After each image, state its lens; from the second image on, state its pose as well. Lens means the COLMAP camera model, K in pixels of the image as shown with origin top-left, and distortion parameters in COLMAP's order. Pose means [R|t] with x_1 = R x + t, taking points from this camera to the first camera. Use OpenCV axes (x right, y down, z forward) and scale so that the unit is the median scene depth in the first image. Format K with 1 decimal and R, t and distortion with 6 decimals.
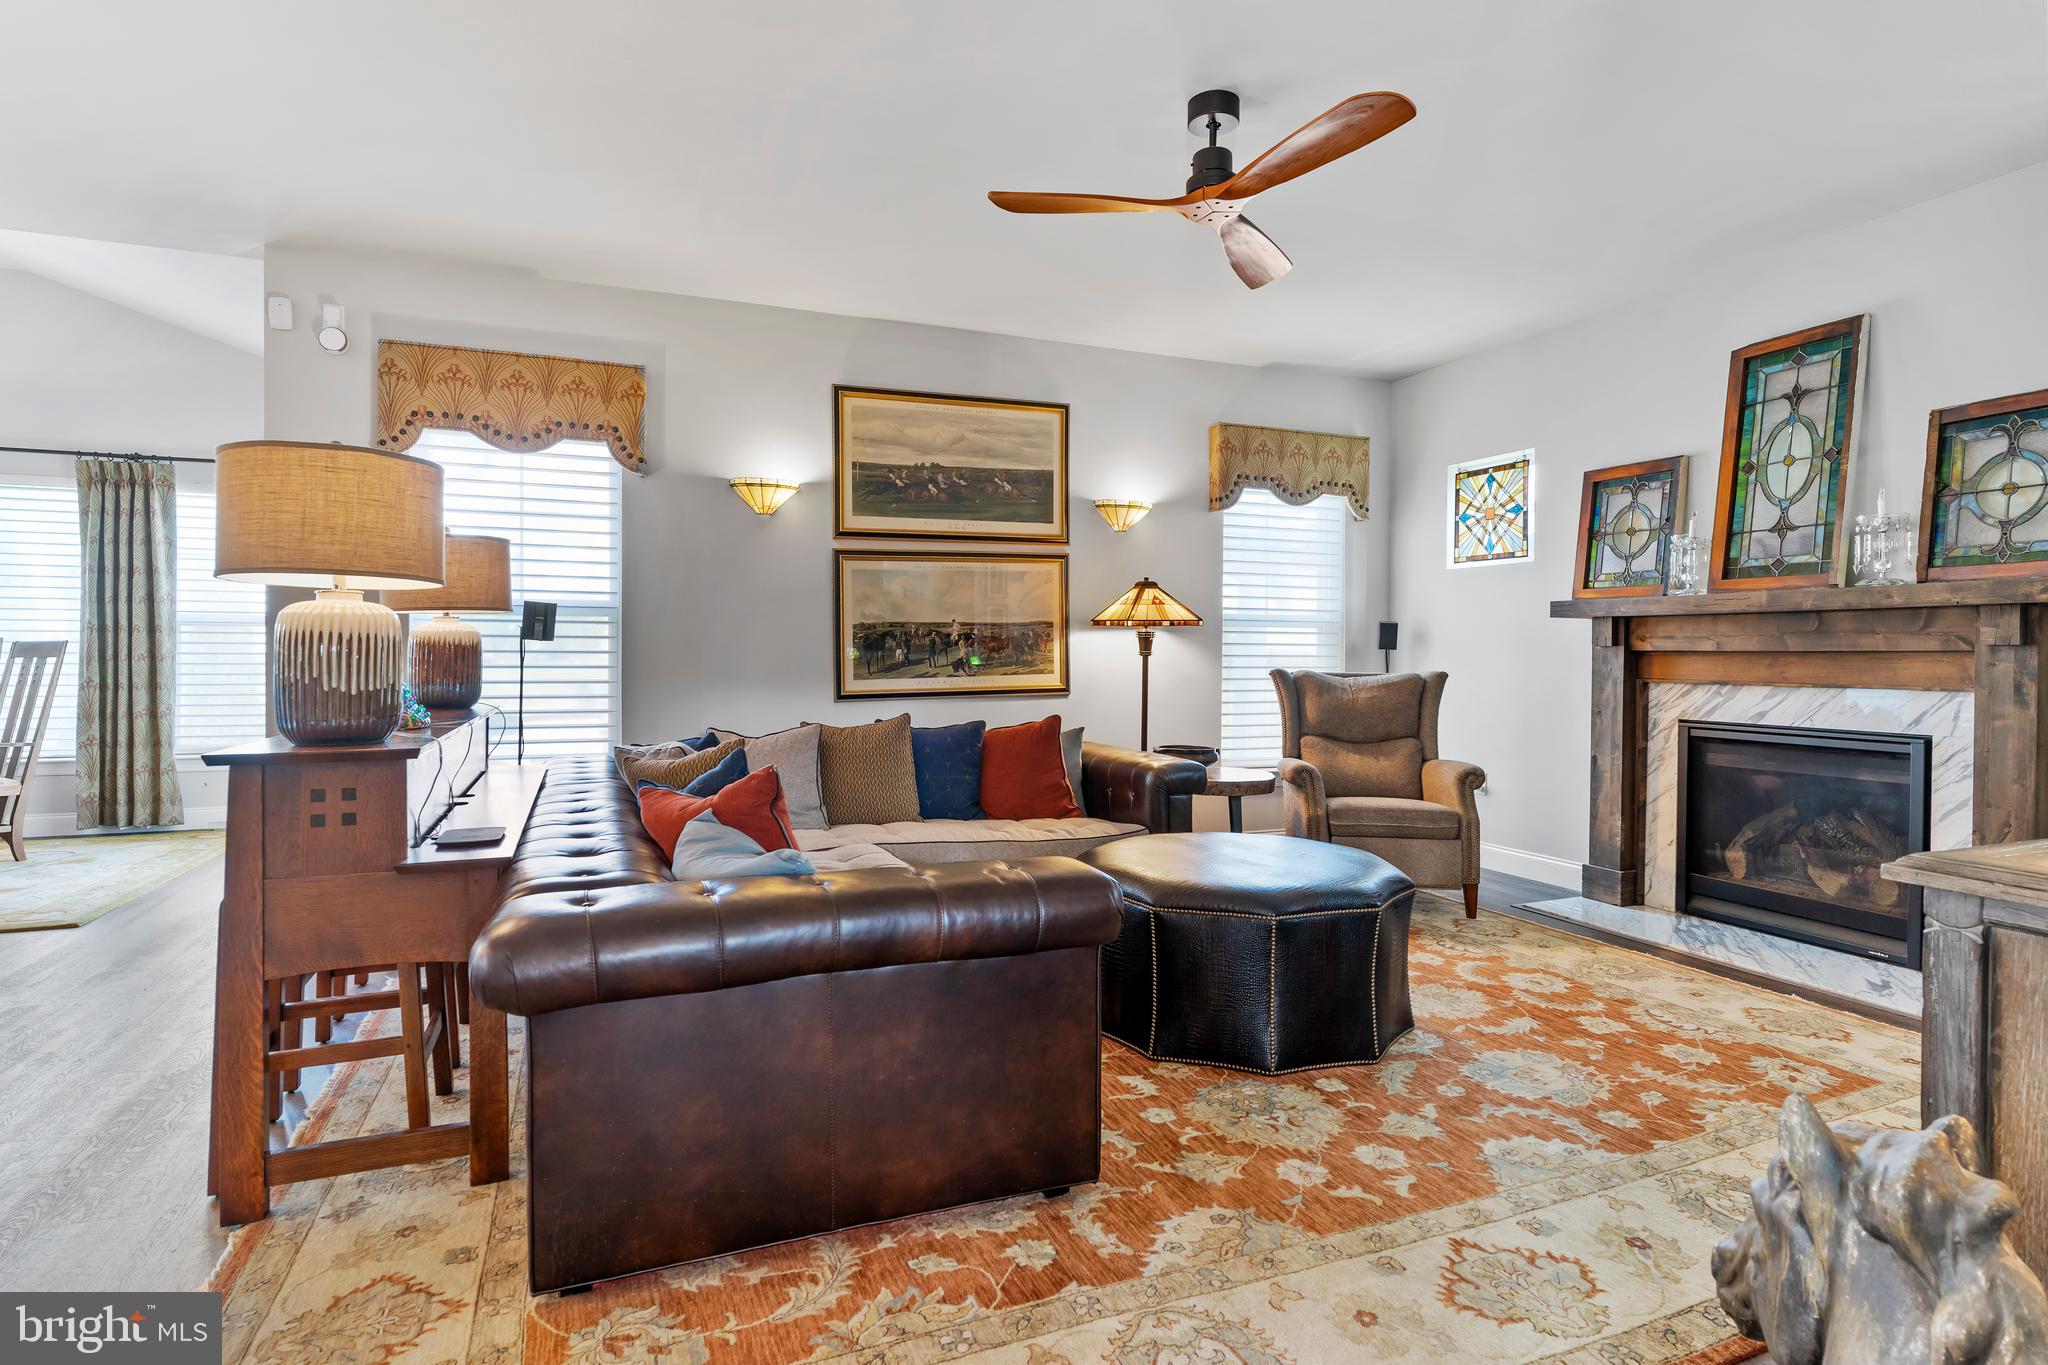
lens RADIAL K [[1045.9, 0, 1020.0], [0, 1045.9, 664.4], [0, 0, 1]] dist [-0.012233, 0.005350]
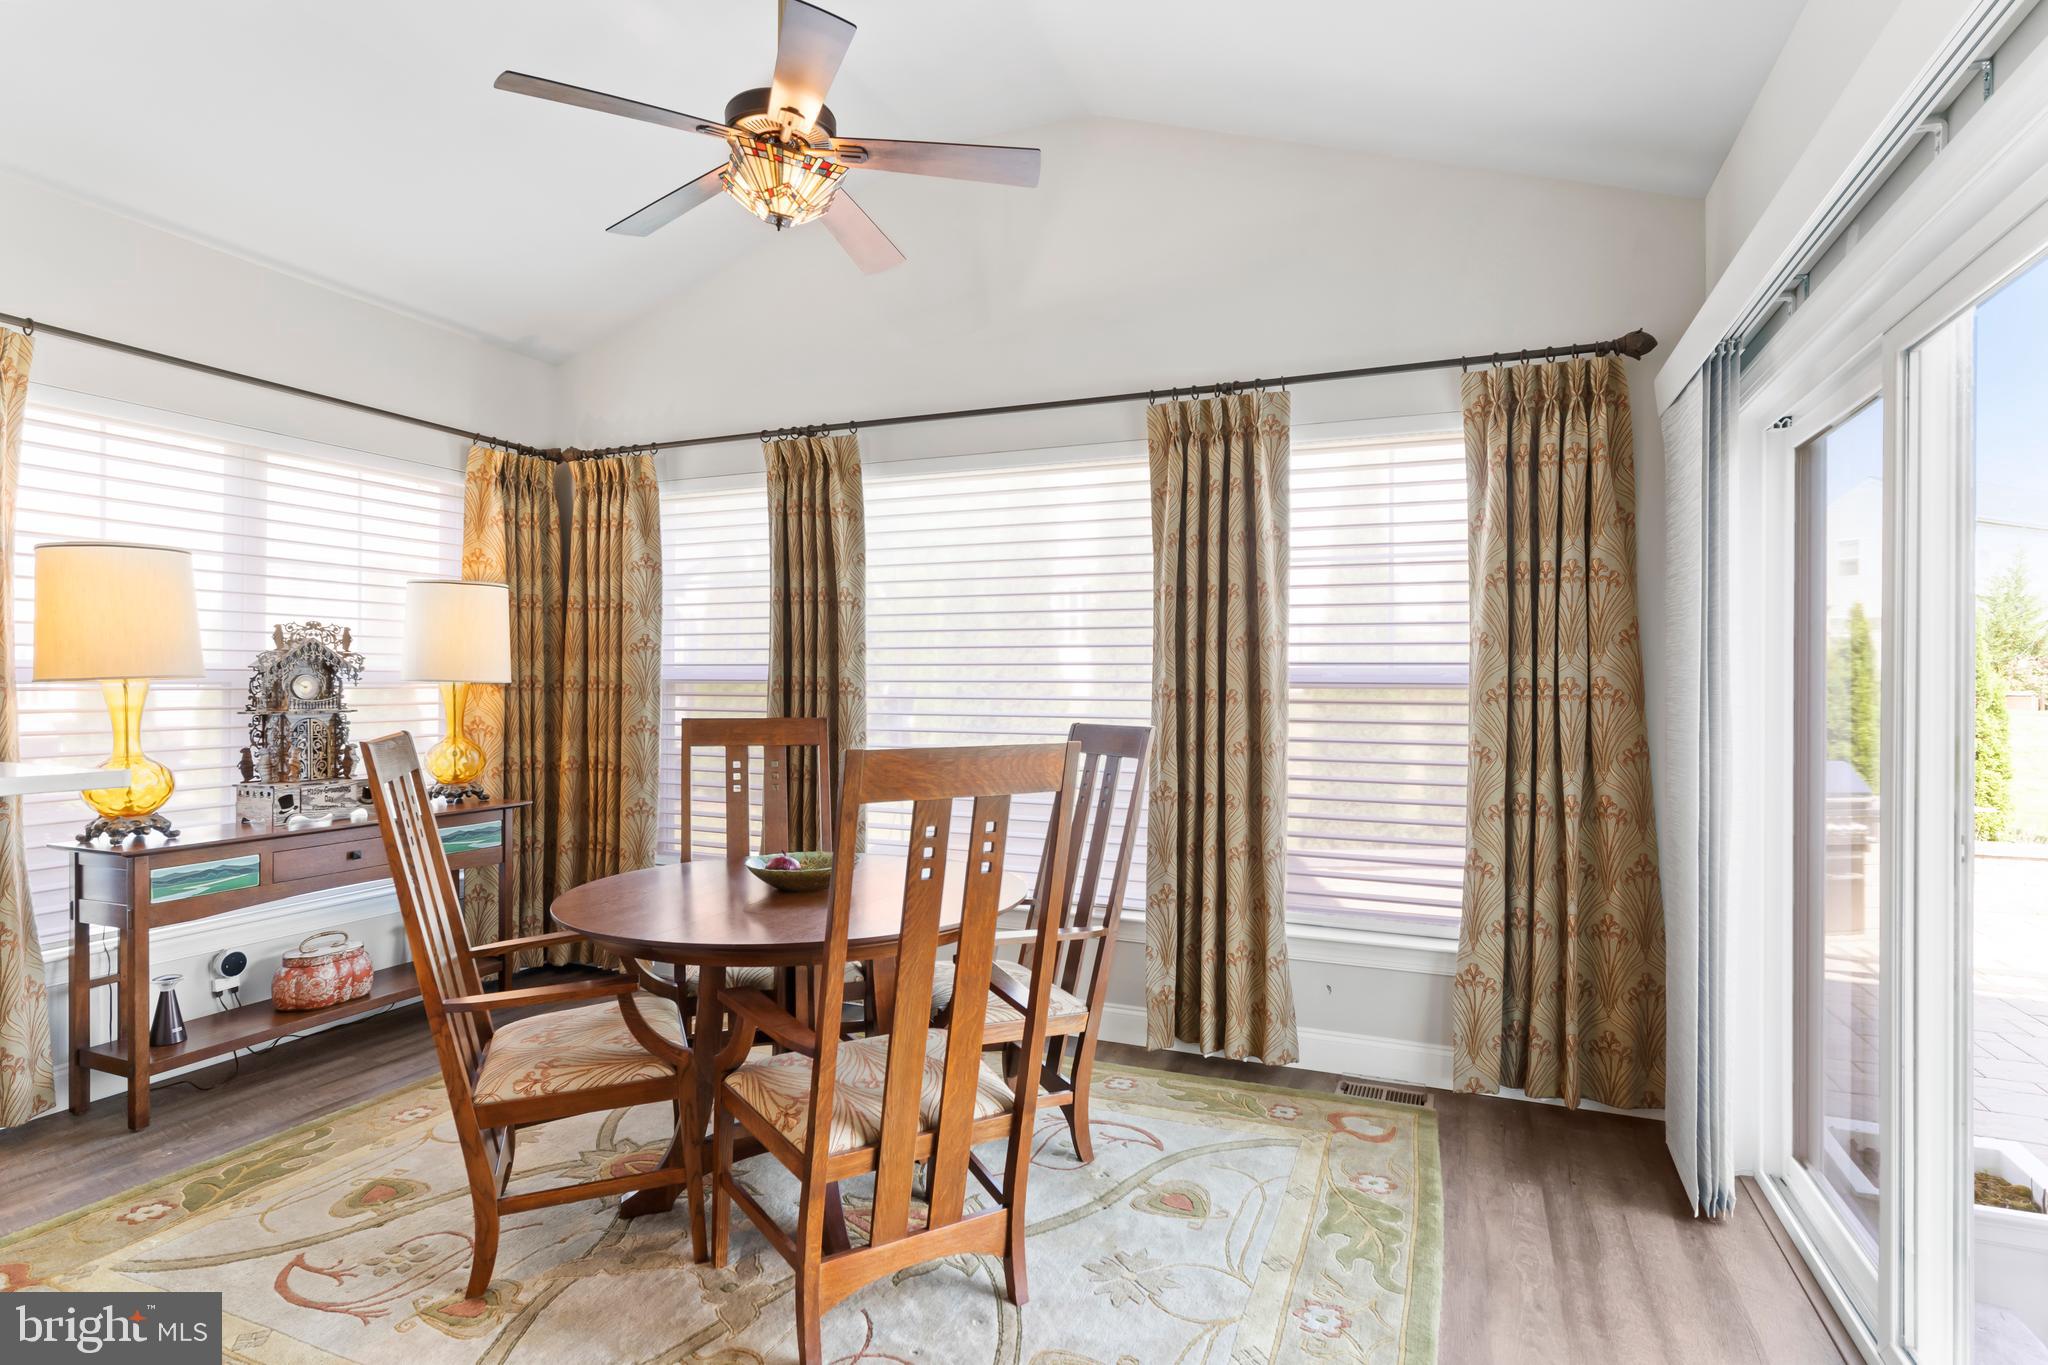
lens RADIAL K [[1045.9, 0, 1015.6], [0, 1045.9, 686.9], [0, 0, 1]] dist [-0.012233, 0.005350]
pose [[0.711986, 0.000503, -0.702194, -0.717033], [-0.008598, 0.999931, -0.008001, -0.044906], [0.702141, 0.011734, 0.711941, 0.694475]]
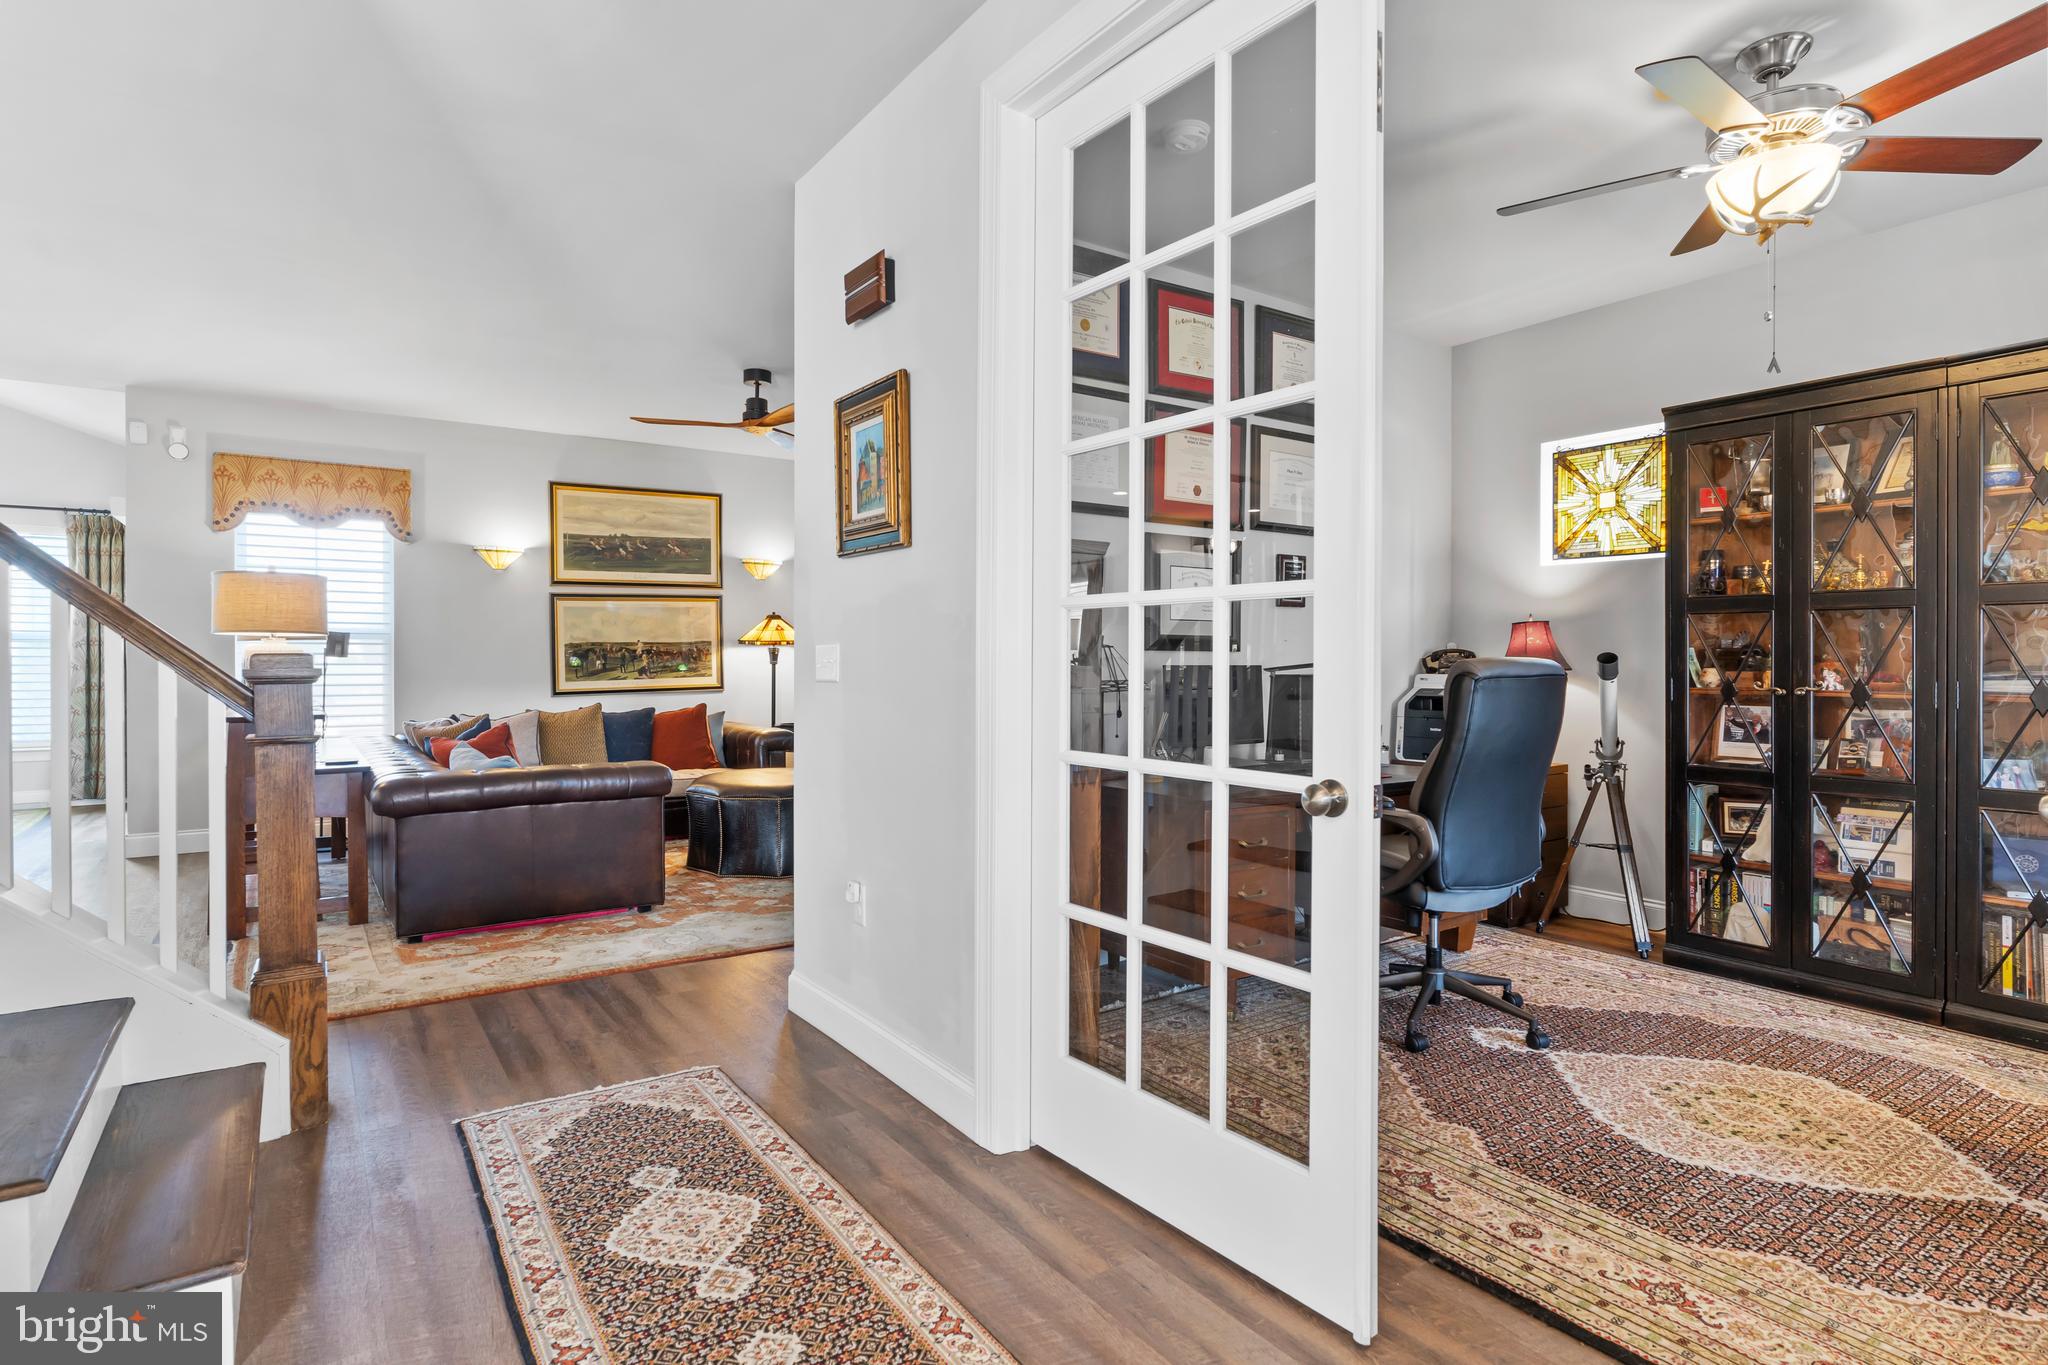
lens RADIAL K [[1045.9, 0, 1019.4], [0, 1045.9, 662.5], [0, 0, 1]] dist [-0.012233, 0.005350]
pose [[0.974922, -0.004418, 0.222501, 0.143269], [0.005157, 0.999983, -0.002741, -0.005403], [-0.222486, 0.003820, 0.974929, -0.598068]]
